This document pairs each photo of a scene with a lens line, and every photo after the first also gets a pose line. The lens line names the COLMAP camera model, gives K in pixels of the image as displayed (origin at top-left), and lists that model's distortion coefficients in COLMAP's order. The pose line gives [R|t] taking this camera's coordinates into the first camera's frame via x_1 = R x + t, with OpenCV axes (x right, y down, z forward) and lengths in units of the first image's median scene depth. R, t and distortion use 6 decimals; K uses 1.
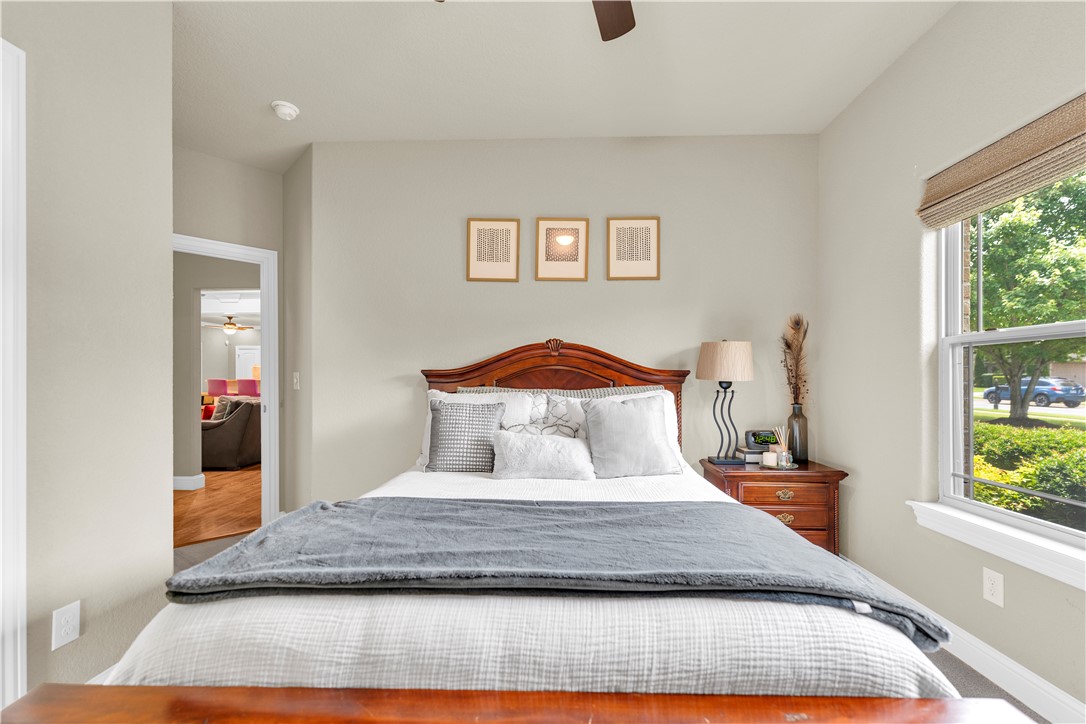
lens RADIAL K [[445.5, 0, 544.4], [0, 445.5, 381.7], [0, 0, 1]] dist [0.000457, 0.000298]
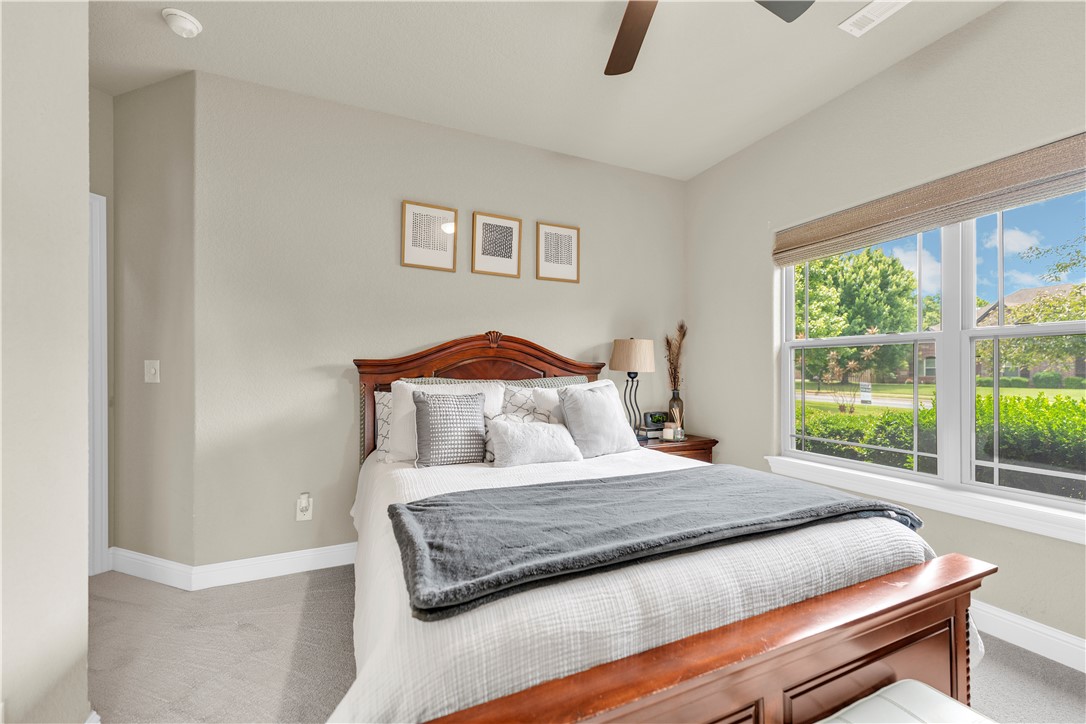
lens RADIAL K [[436.2, 0, 537.2], [0, 436.2, 372.3], [0, 0, 1]] dist [0.002516, 0.000284]
pose [[0.902596, 0.000853, 0.430488, -0.457401], [0.000290, 0.999997, -0.002588, 0.003170], [-0.430489, 0.002461, 0.902593, 0.059134]]
